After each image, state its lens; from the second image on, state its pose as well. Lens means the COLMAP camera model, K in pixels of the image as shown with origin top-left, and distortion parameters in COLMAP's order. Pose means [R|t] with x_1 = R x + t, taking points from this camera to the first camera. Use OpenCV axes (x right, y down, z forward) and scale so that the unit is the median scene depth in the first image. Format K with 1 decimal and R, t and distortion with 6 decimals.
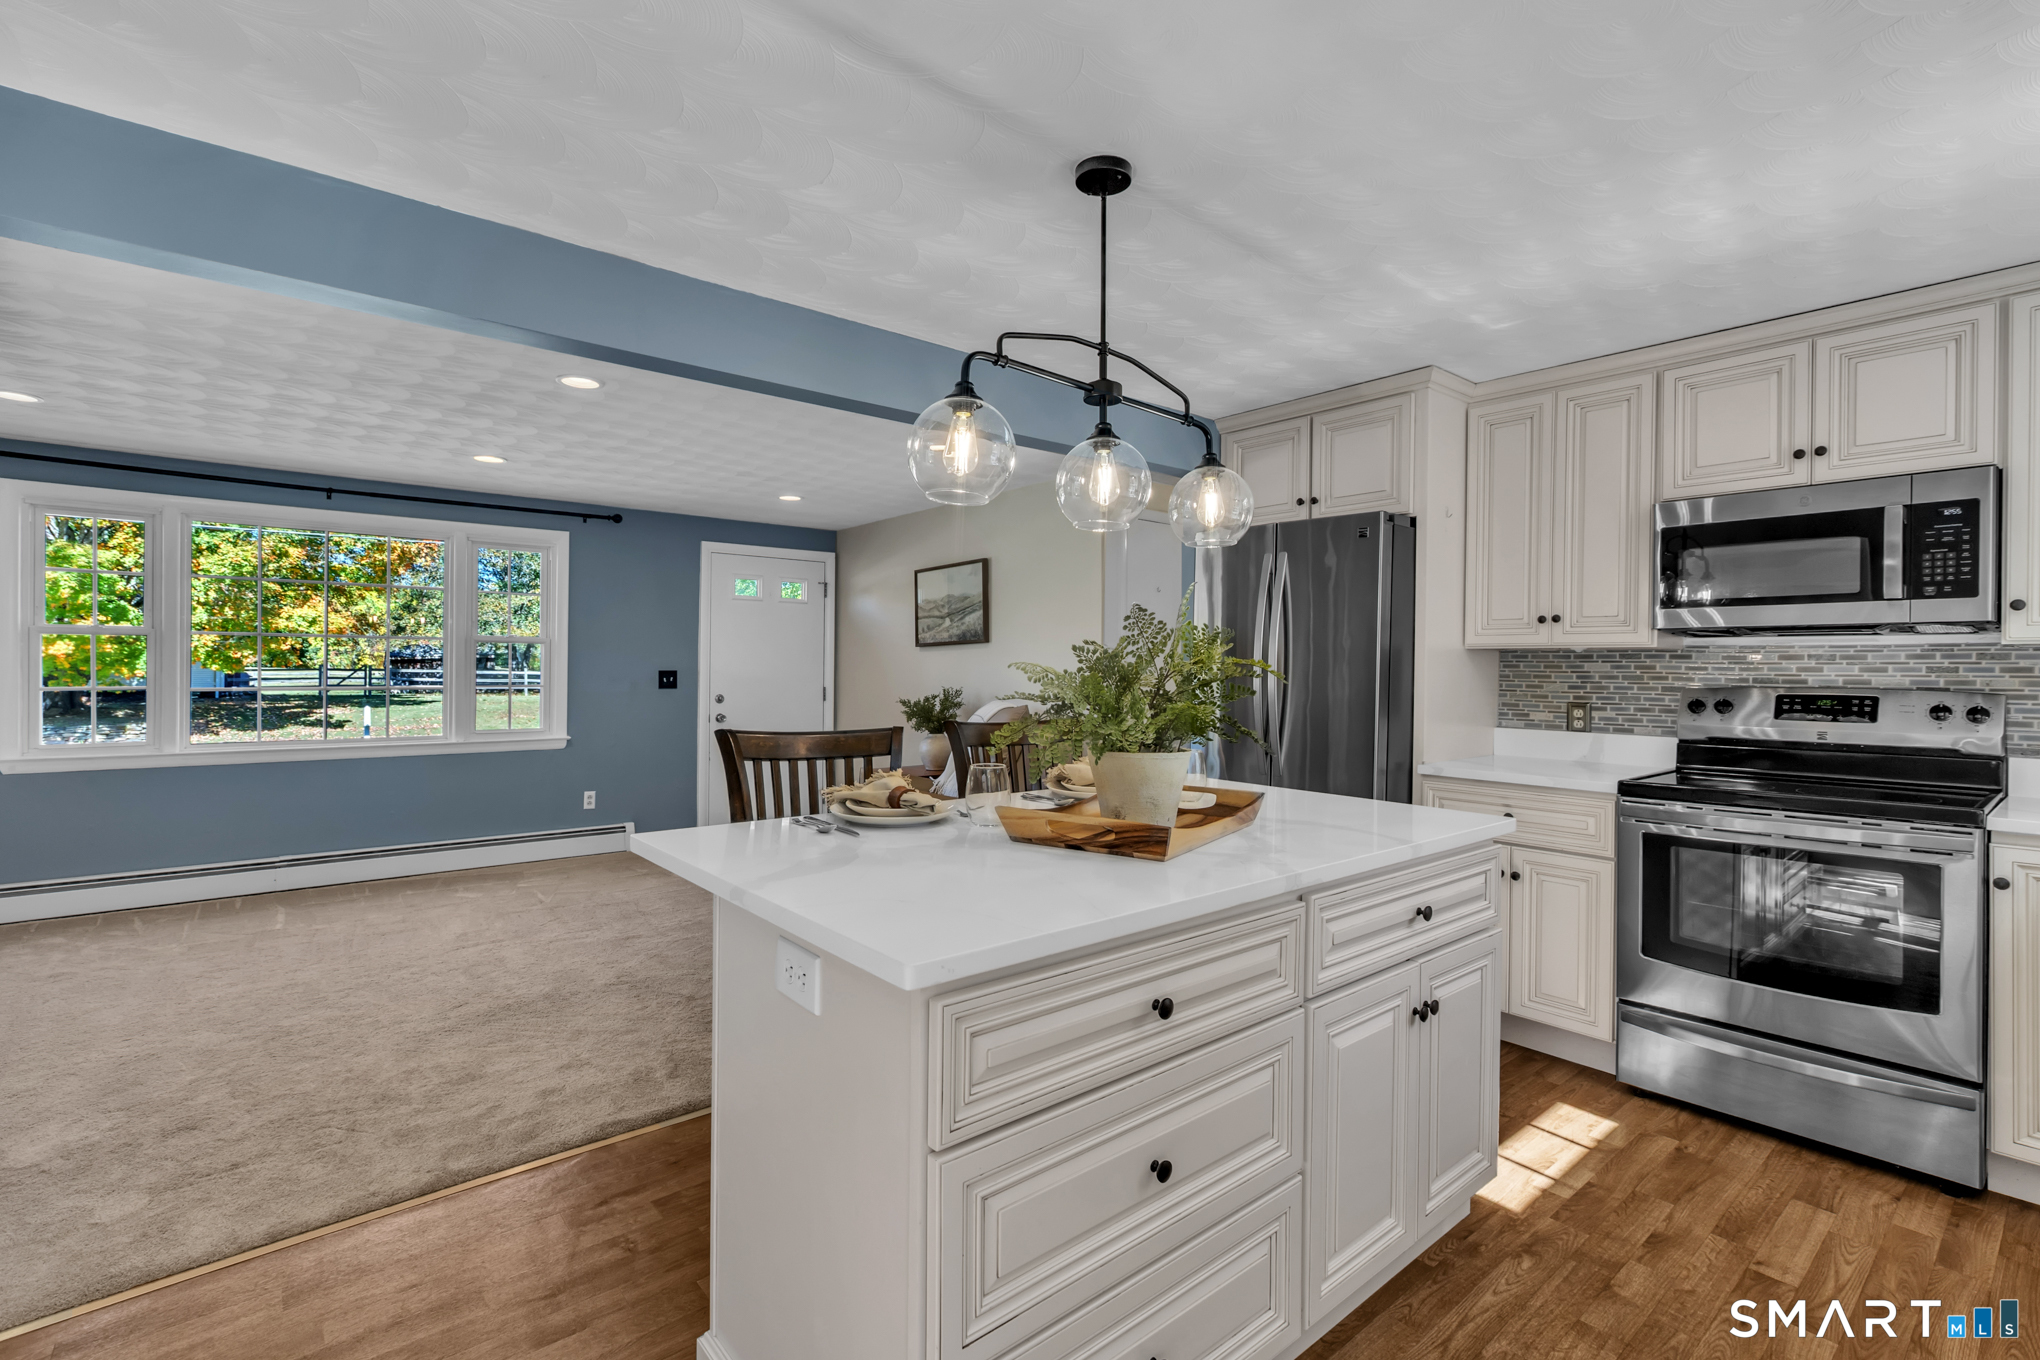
lens RADIAL K [[933.8, 0, 1019.2], [0, 933.8, 684.4], [0, 0, 1]] dist [0.004831, 0.000327]
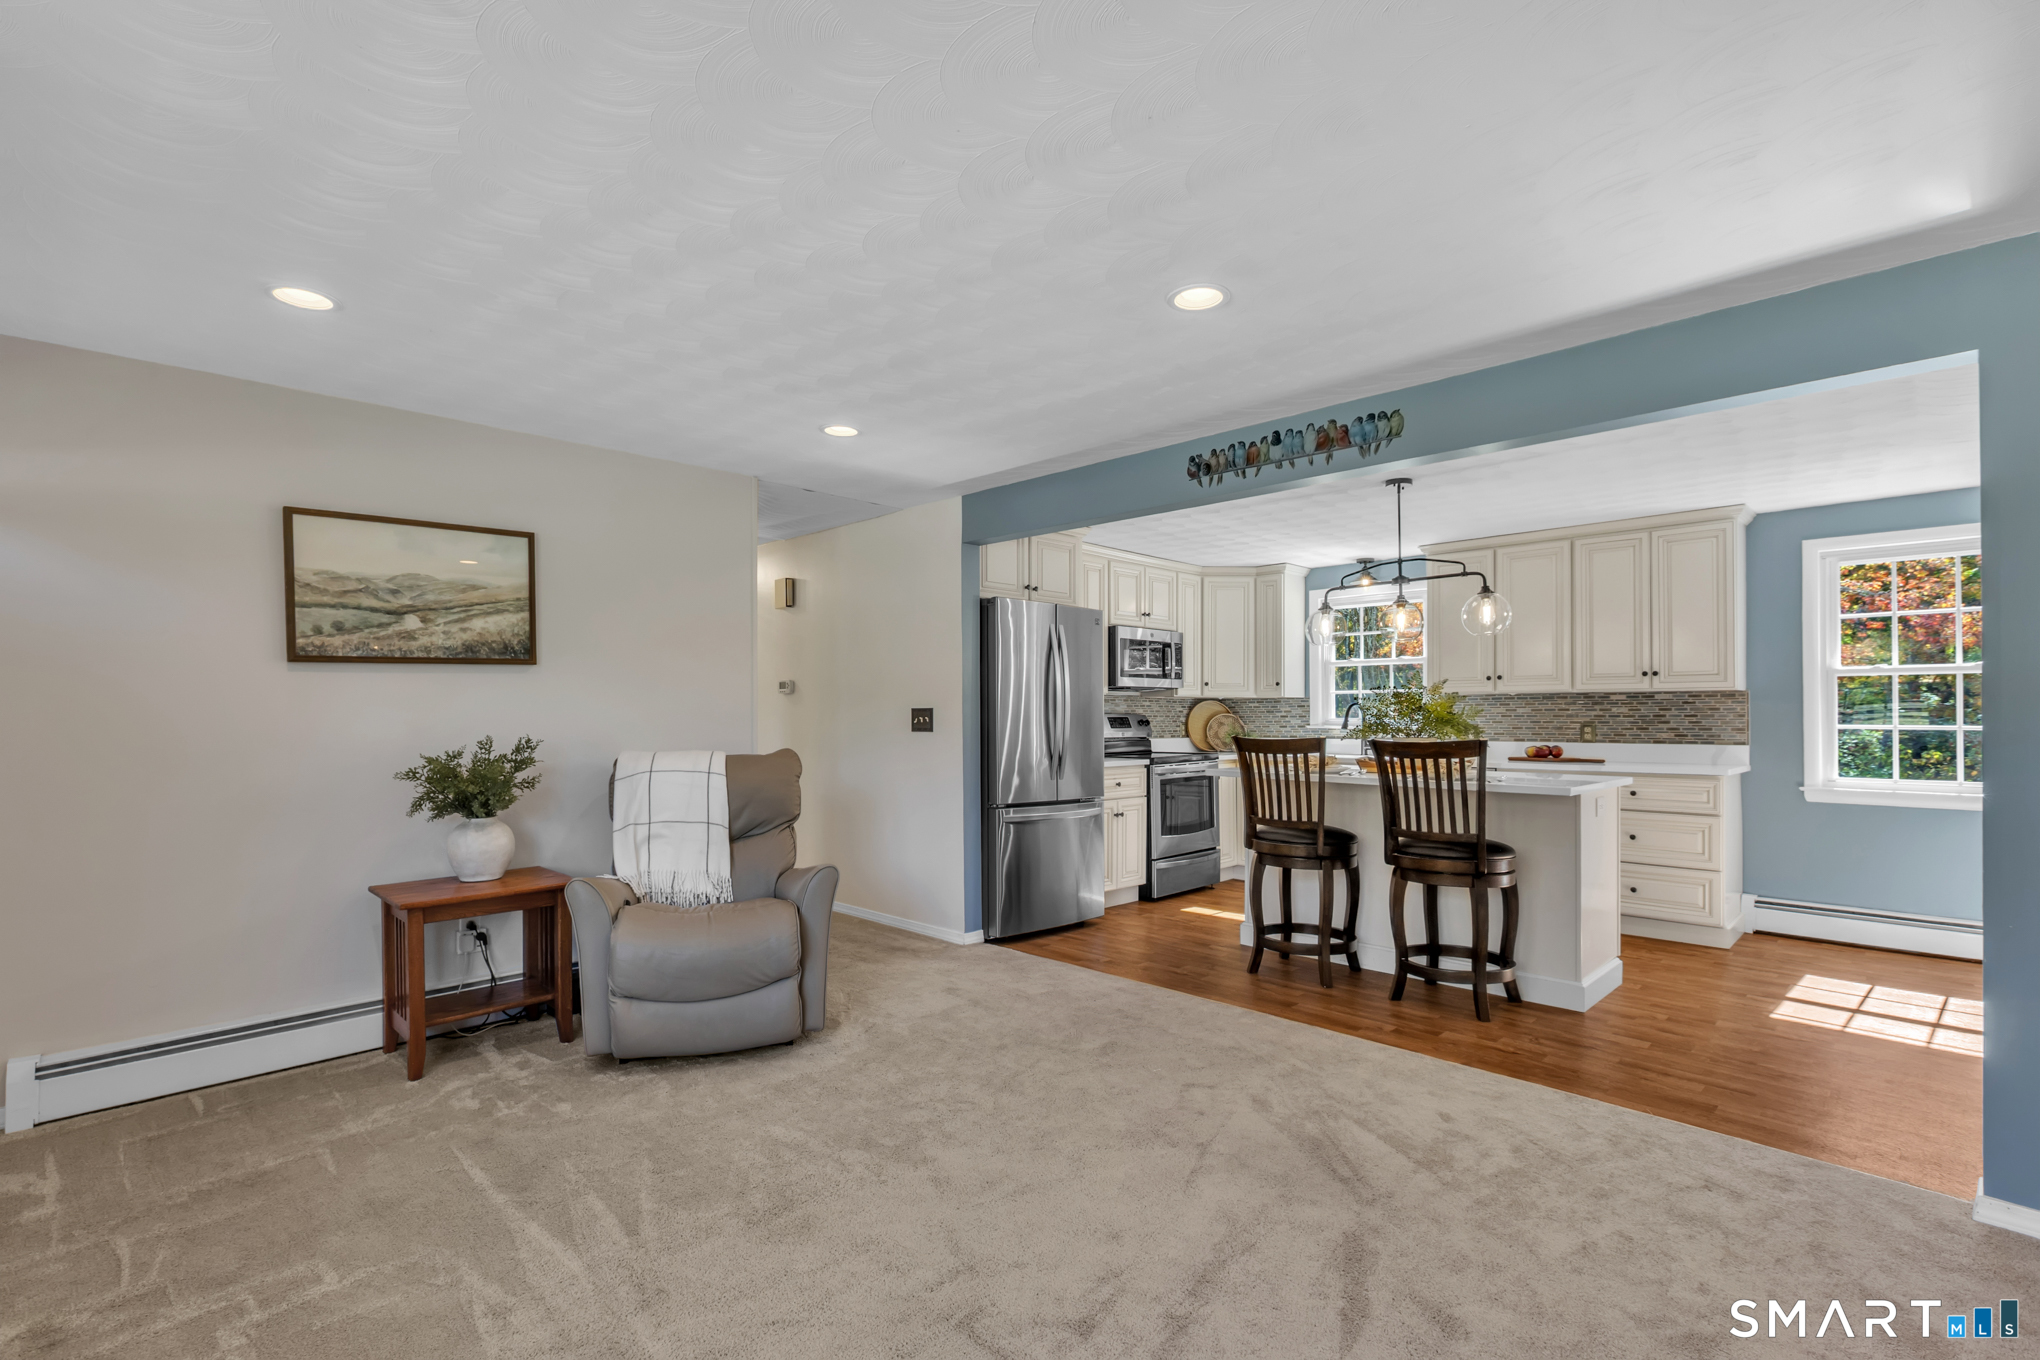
lens RADIAL K [[933.8, 0, 1018.2], [0, 933.8, 704.5], [0, 0, 1]] dist [0.004831, 0.000327]
pose [[-0.090073, 0.005645, 0.995919, -0.675691], [0.020347, 0.999786, -0.003826, -0.007723], [-0.995727, 0.019919, -0.090169, 0.698530]]
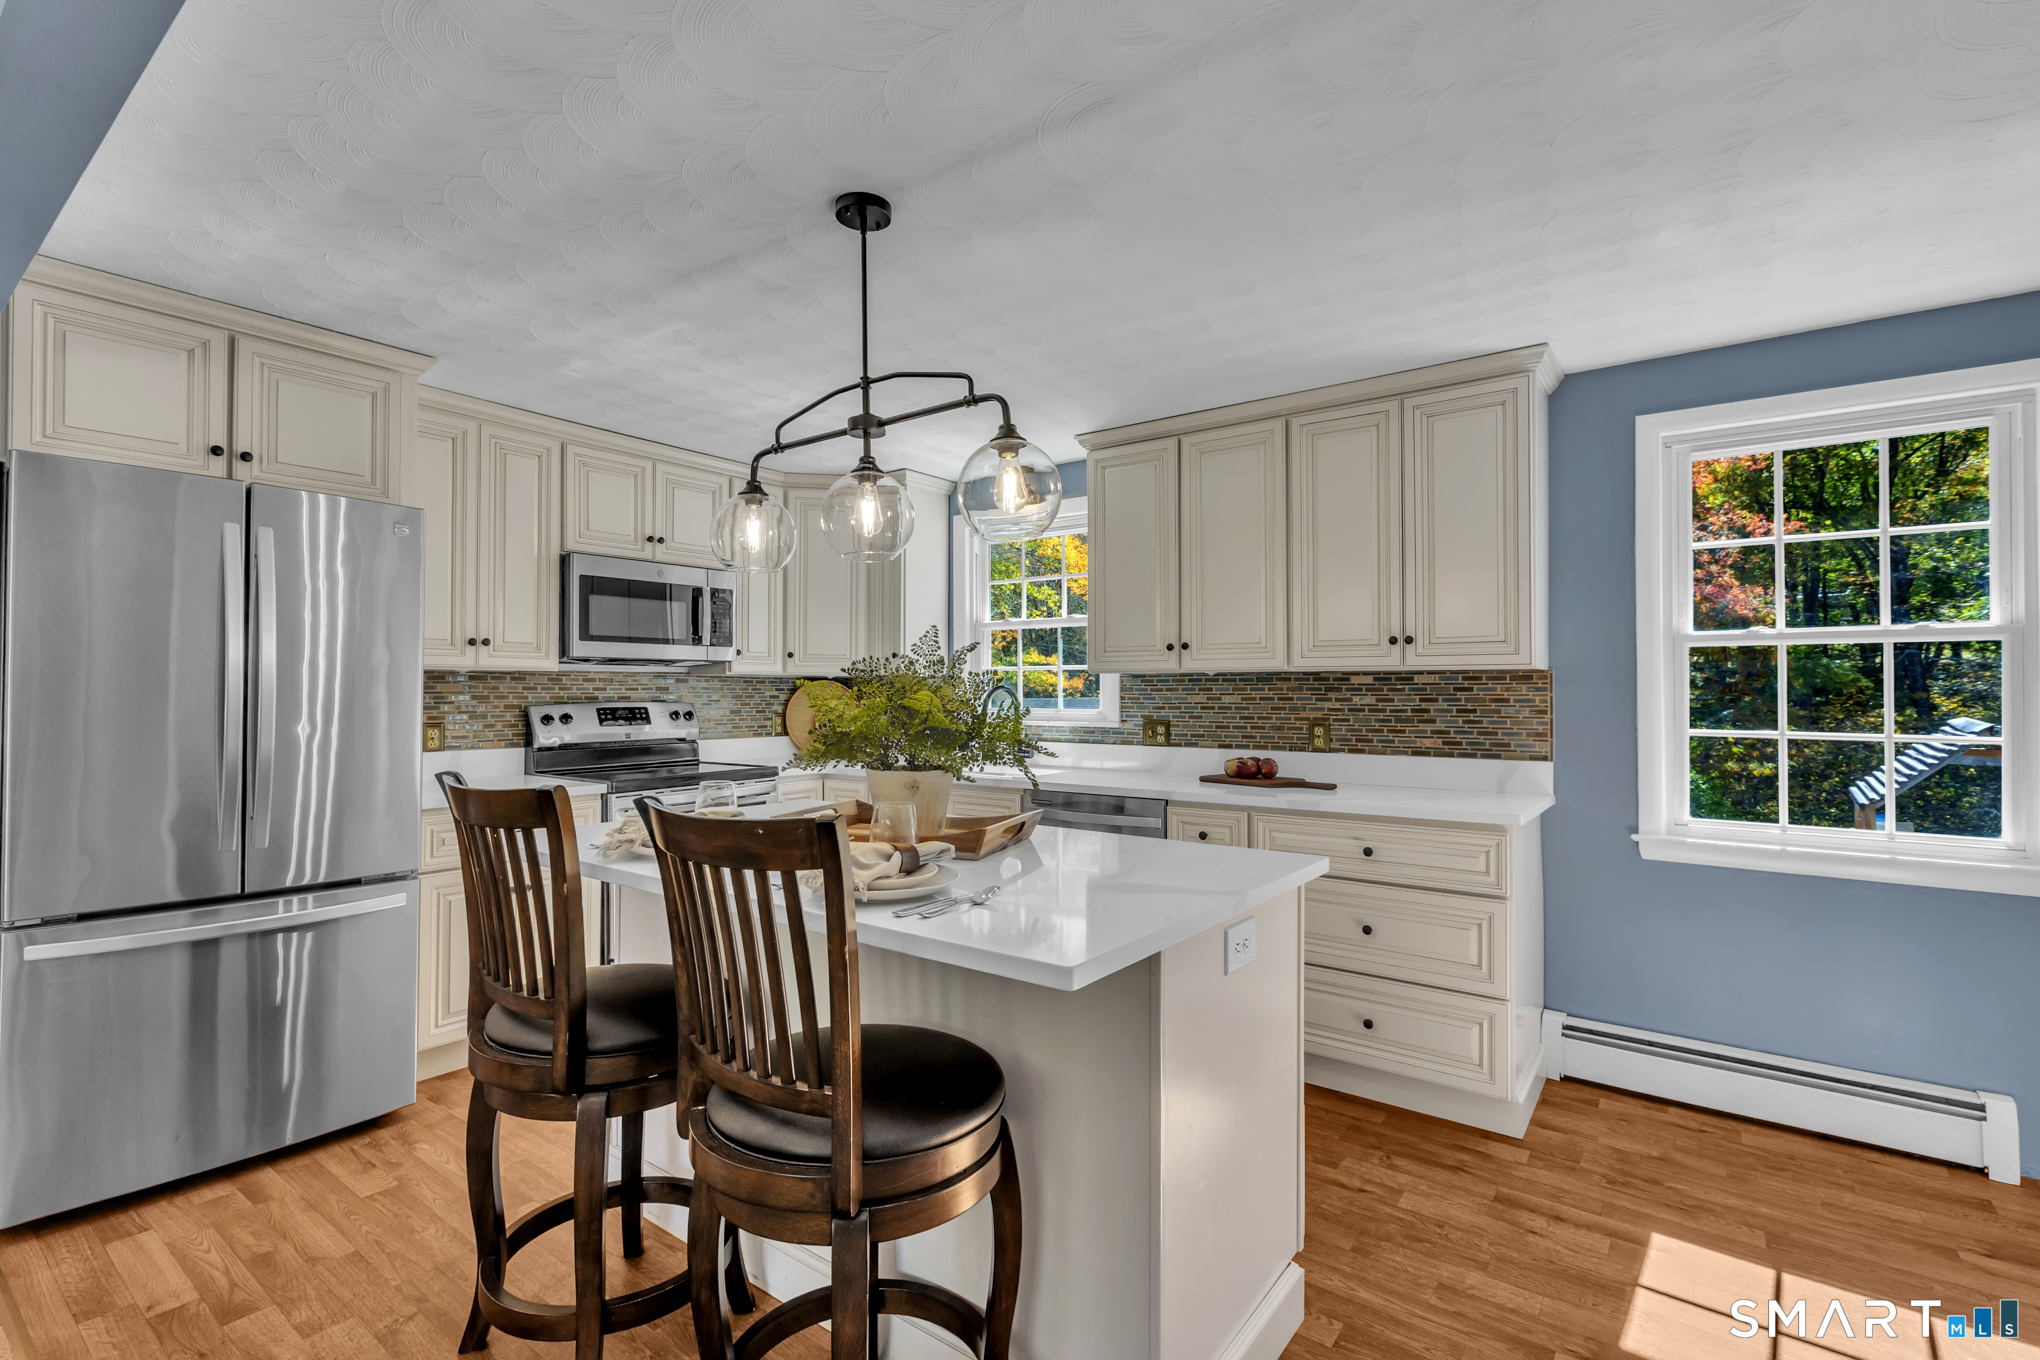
lens RADIAL K [[933.8, 0, 1014.7], [0, 933.8, 672.2], [0, 0, 1]] dist [0.004831, 0.000327]
pose [[-0.231970, 0.012934, 0.972637, -0.310703], [0.016459, 0.999821, -0.009370, -0.008998], [-0.972584, 0.013836, -0.232141, 0.359663]]
